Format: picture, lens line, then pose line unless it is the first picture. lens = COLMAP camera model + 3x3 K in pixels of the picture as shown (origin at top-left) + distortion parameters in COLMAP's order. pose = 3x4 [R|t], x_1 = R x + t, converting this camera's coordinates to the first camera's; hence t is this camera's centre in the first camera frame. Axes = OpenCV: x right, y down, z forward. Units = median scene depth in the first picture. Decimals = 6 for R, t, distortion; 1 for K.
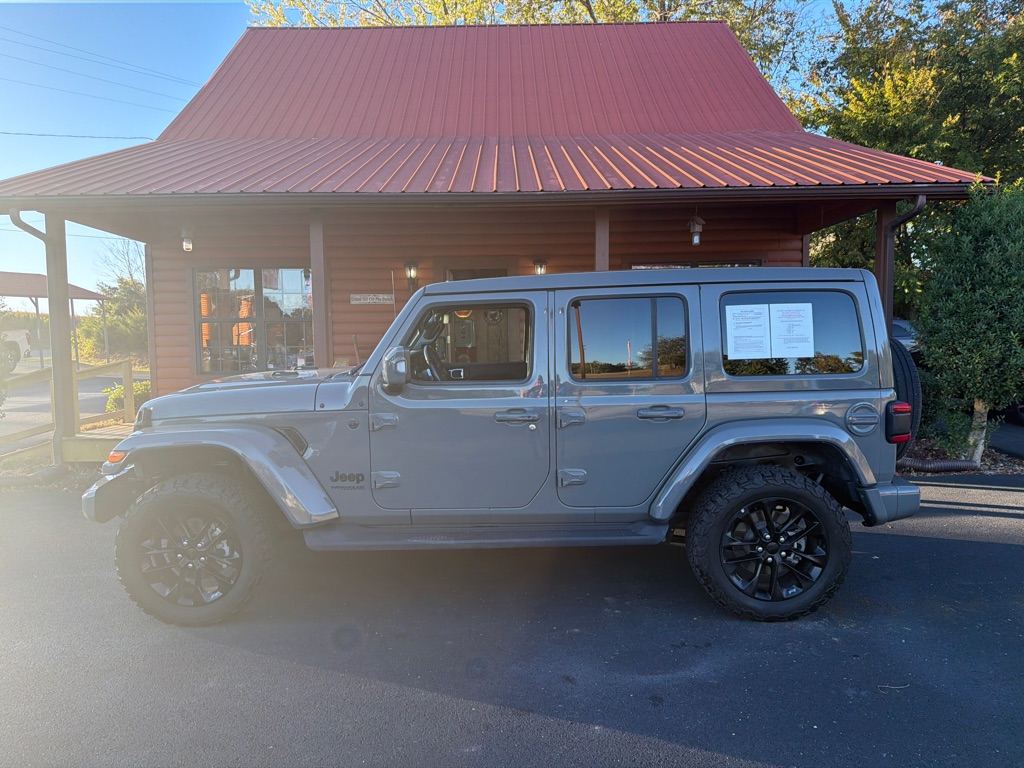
lens RADIAL K [[706.6, 0, 504.9], [0, 706.6, 396.1], [0, 0, 1]] dist [0.025708, -0.036167]
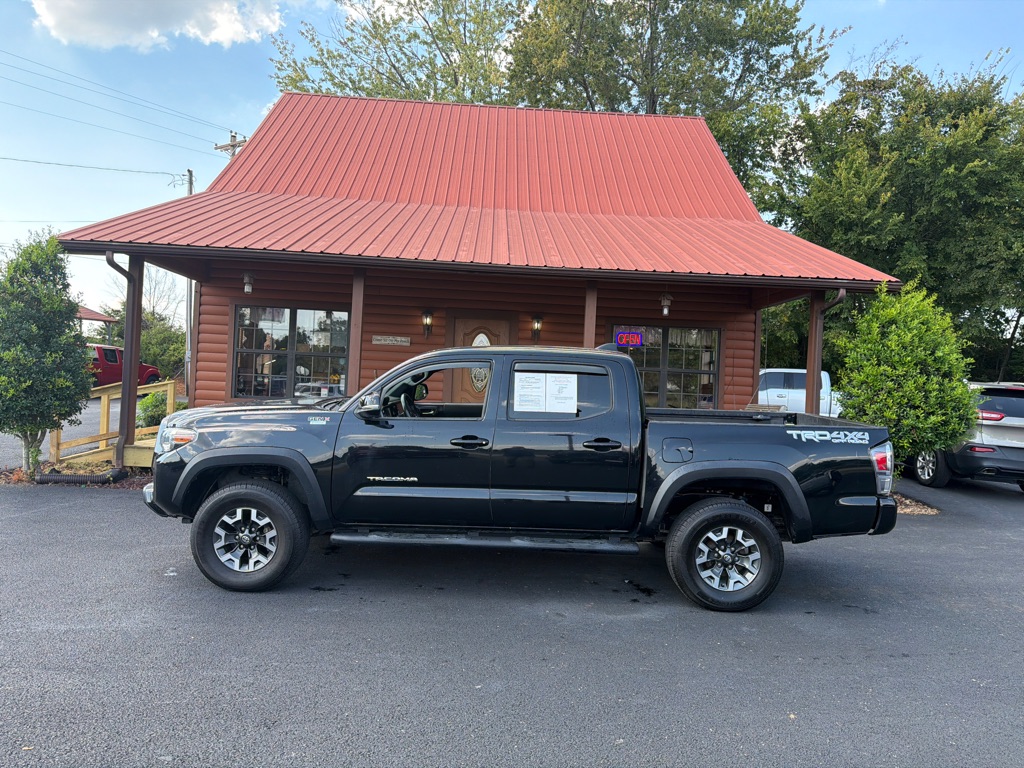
lens RADIAL K [[706.6, 0, 519.0], [0, 706.6, 382.4], [0, 0, 1]] dist [0.025708, -0.036167]
pose [[0.997209, 0.057753, 0.047312, -0.036490], [-0.053828, 0.995308, -0.080397, 0.015382], [-0.051733, 0.077626, 0.995639, -0.197240]]
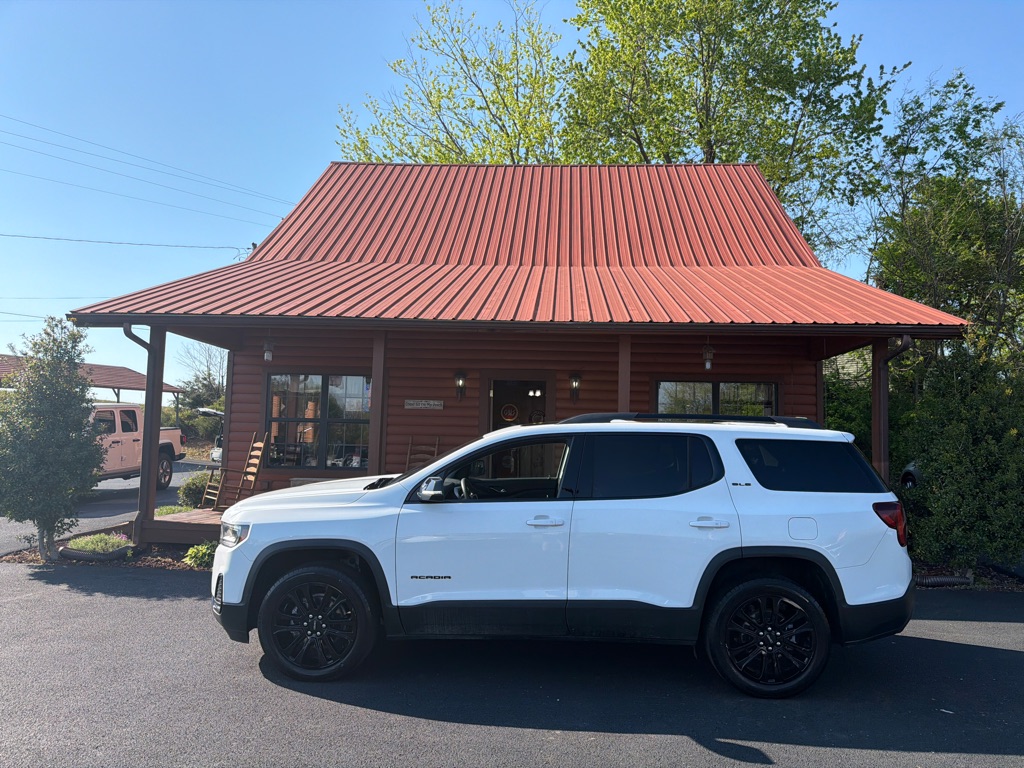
lens RADIAL K [[706.6, 0, 530.1], [0, 706.6, 401.2], [0, 0, 1]] dist [0.025708, -0.036167]
pose [[0.998463, 0.033349, -0.044266, 0.034868], [-0.038944, 0.990451, -0.132252, -0.003123], [0.039433, 0.133772, 0.990227, -0.118659]]
